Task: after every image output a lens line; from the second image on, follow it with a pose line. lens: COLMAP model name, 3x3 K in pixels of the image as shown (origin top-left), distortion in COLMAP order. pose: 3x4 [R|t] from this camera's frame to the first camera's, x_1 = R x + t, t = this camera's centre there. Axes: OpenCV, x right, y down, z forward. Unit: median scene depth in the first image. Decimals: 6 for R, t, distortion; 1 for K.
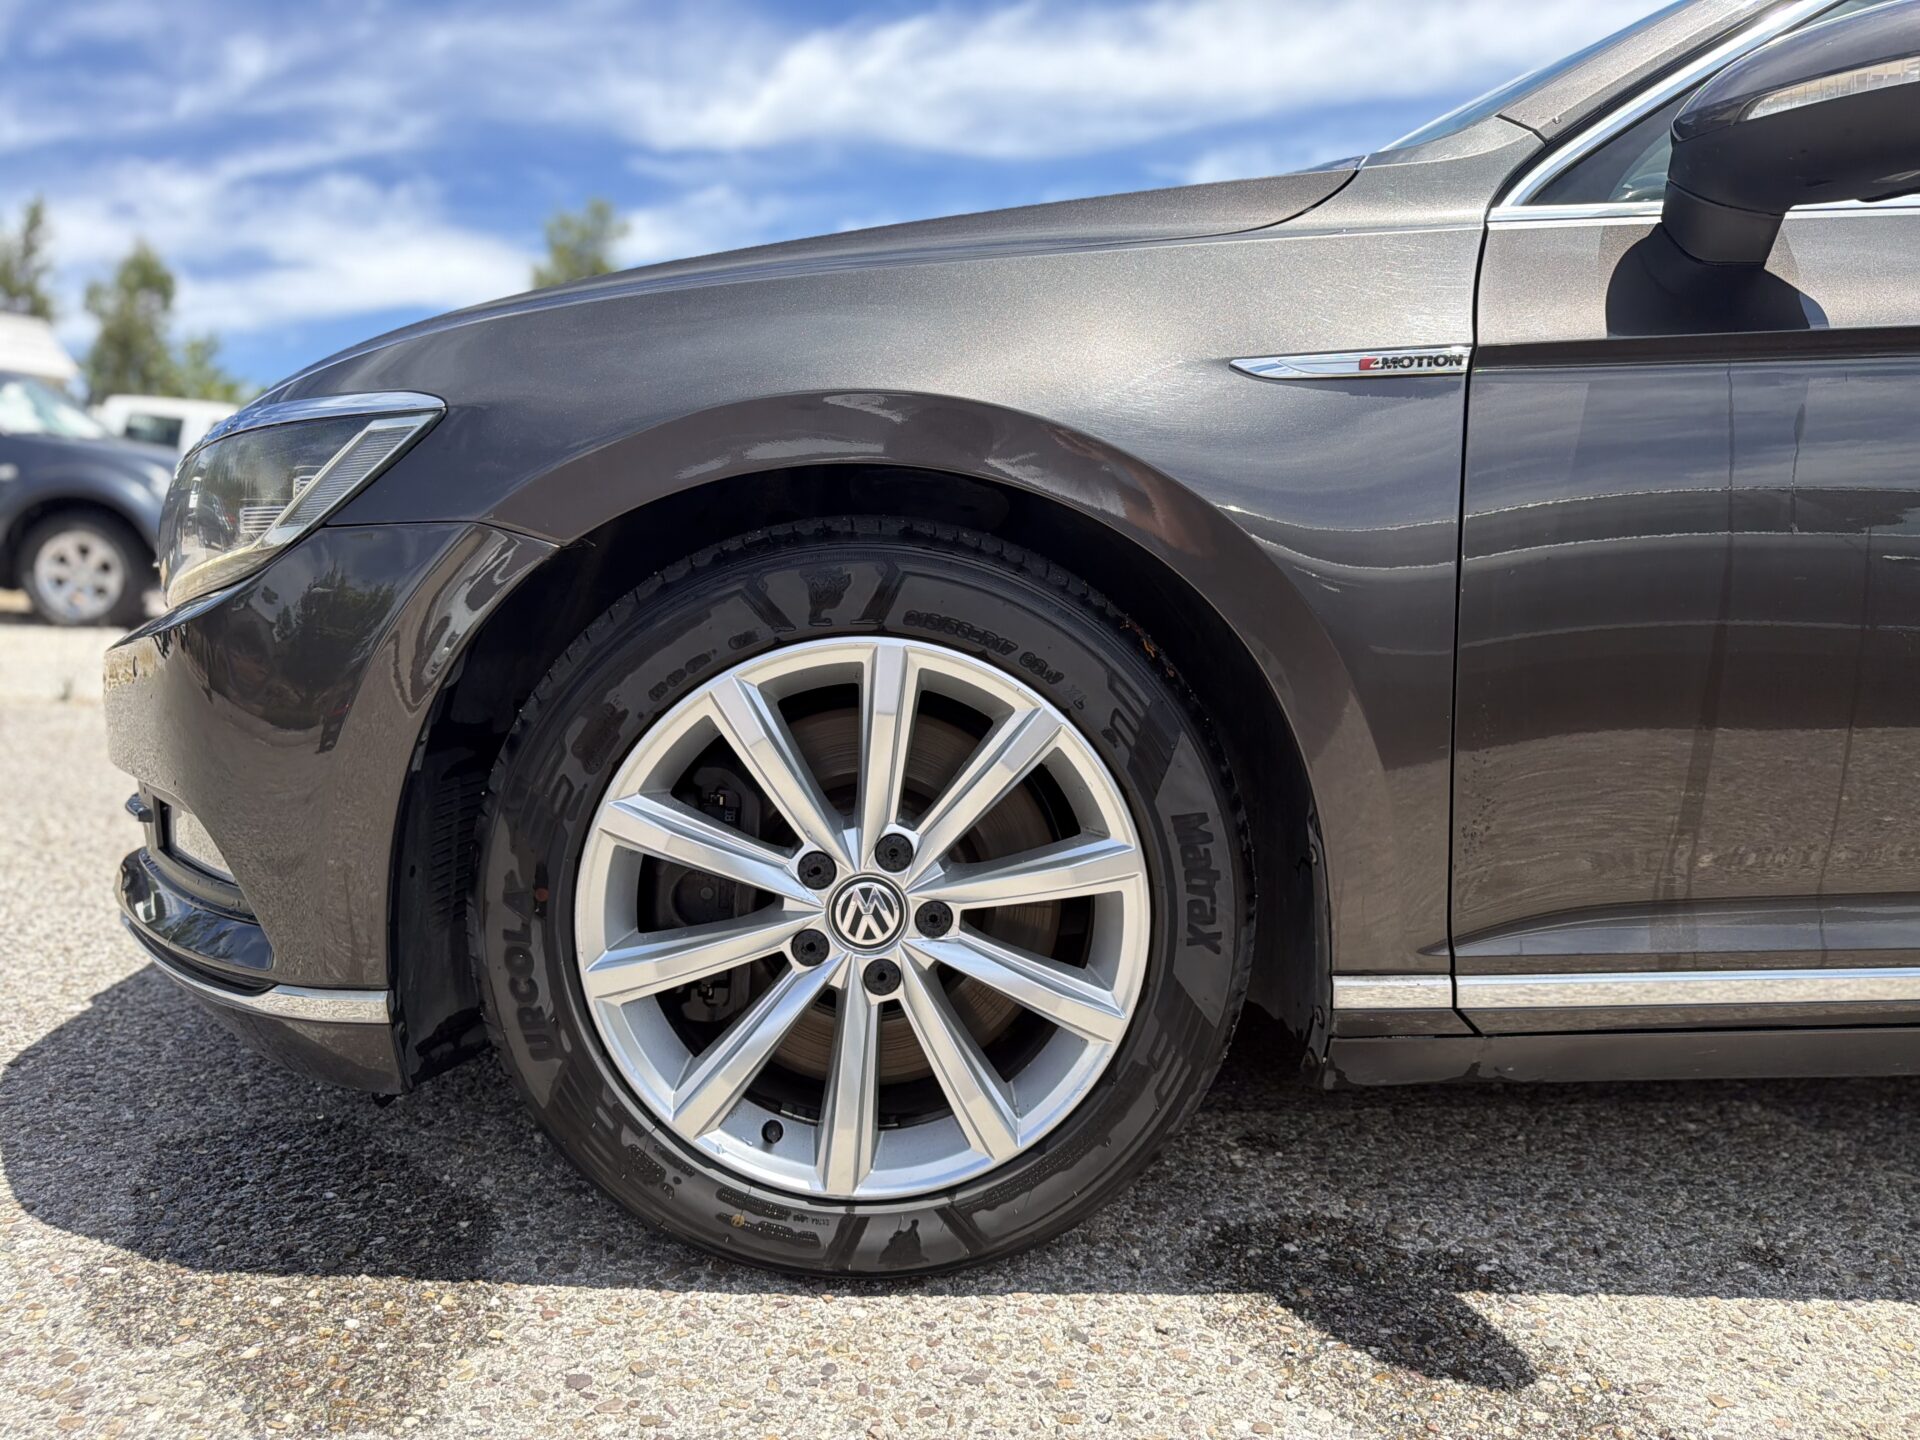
lens RADIAL K [[1220.4, 0, 960.0], [0, 1220.4, 720.0], [0, 0, 1]] dist [0.001518, -0.000694]
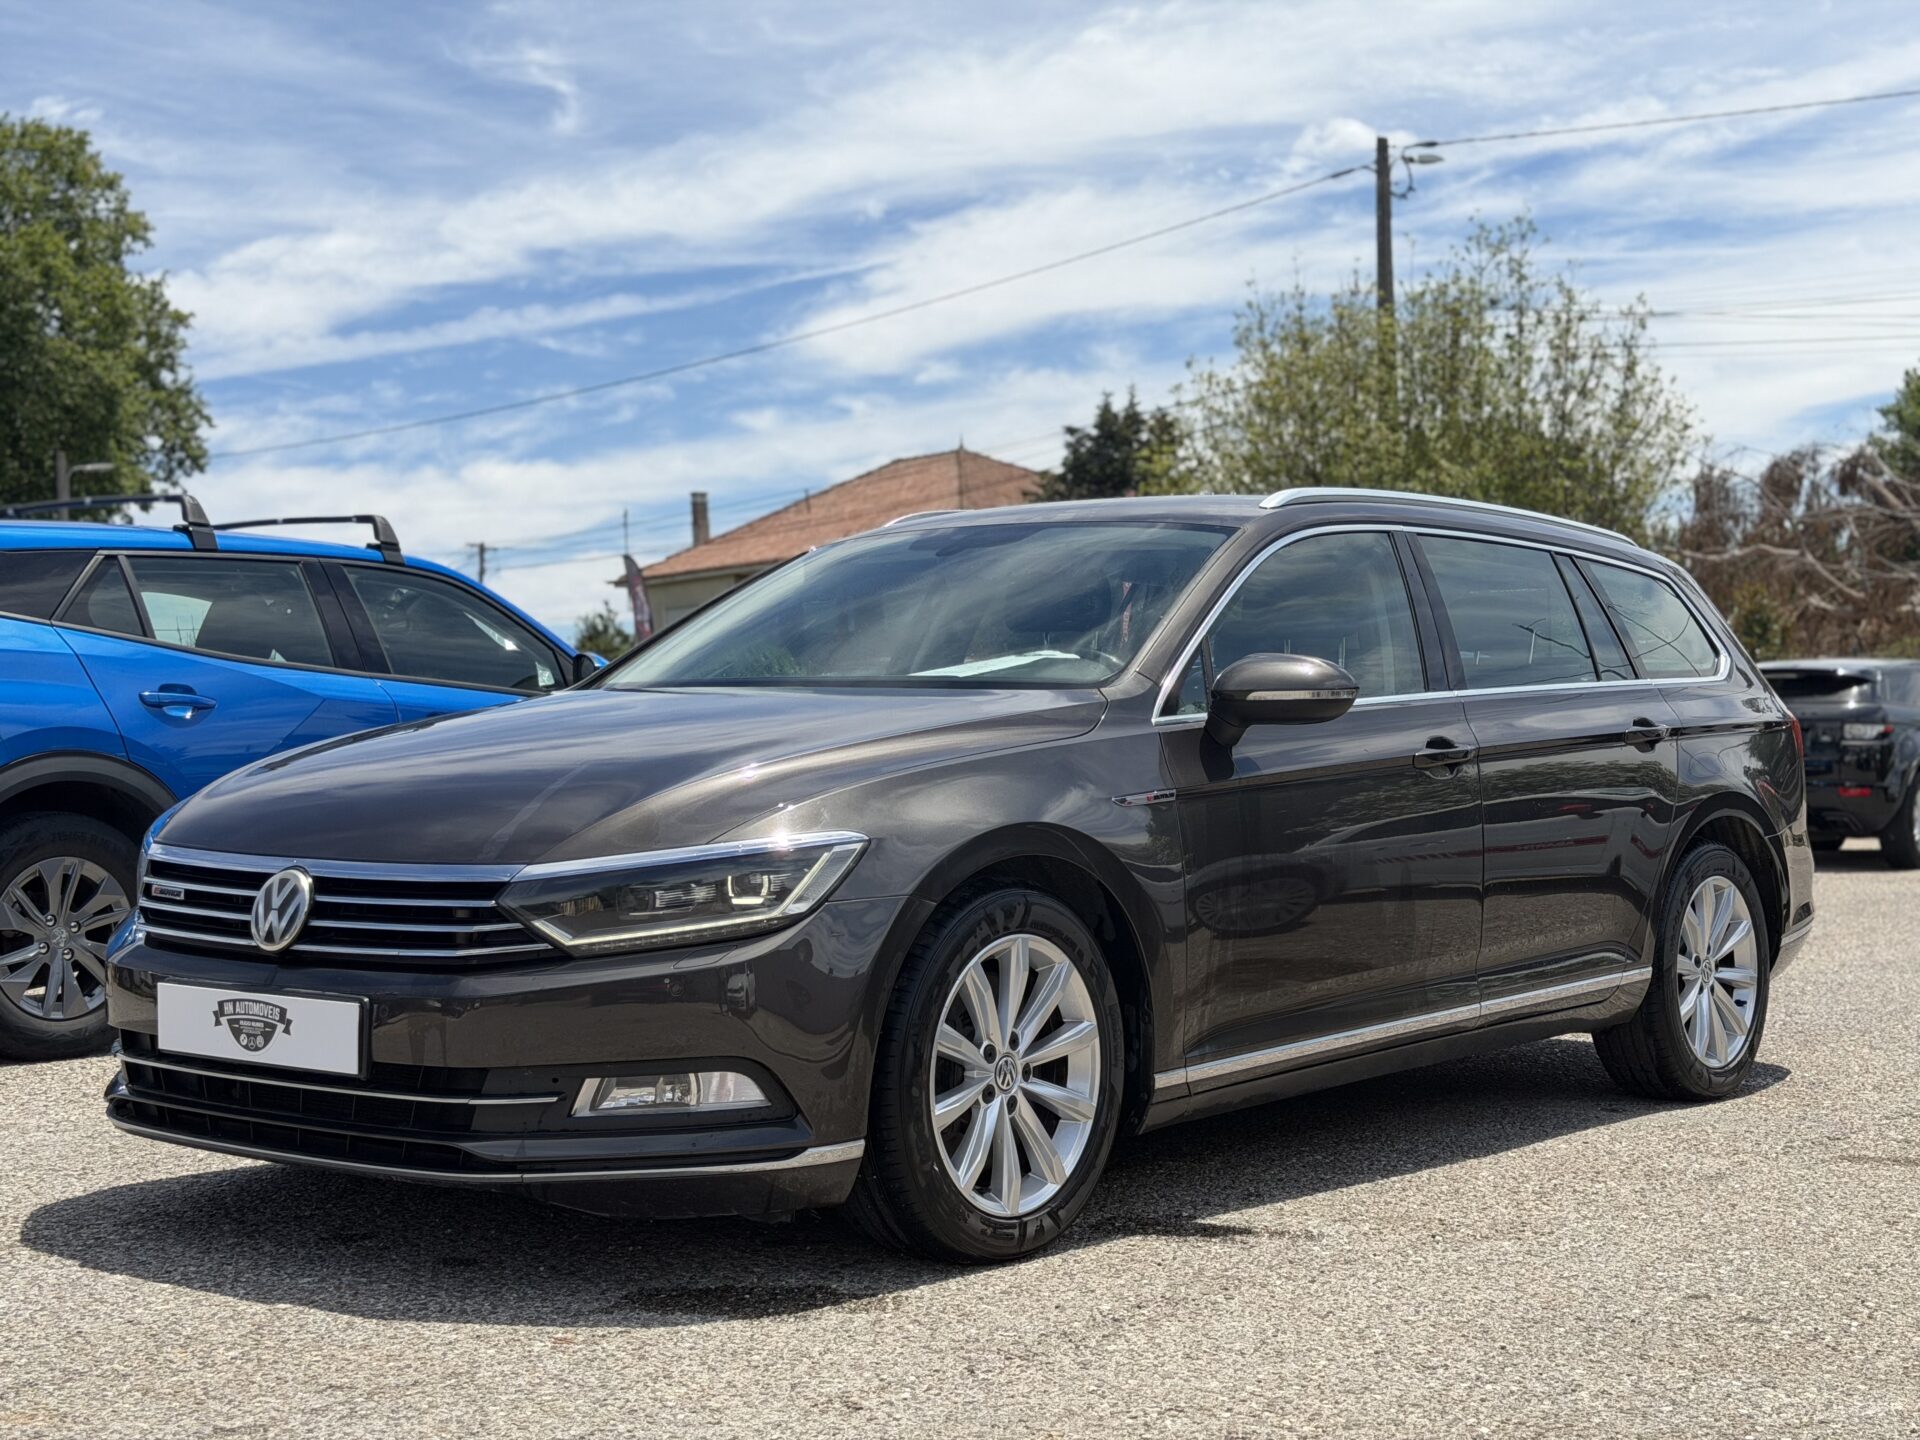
lens RADIAL K [[2756.3, 0, 960.0], [0, 2756.3, 720.0], [0, 0, 1]] dist [0.162446, -0.095477]
pose [[0.631350, -0.009763, 0.775437, -3.762660], [0.109788, 0.990975, -0.076912, -0.081285], [-0.767687, 0.133692, 0.626724, -1.949547]]
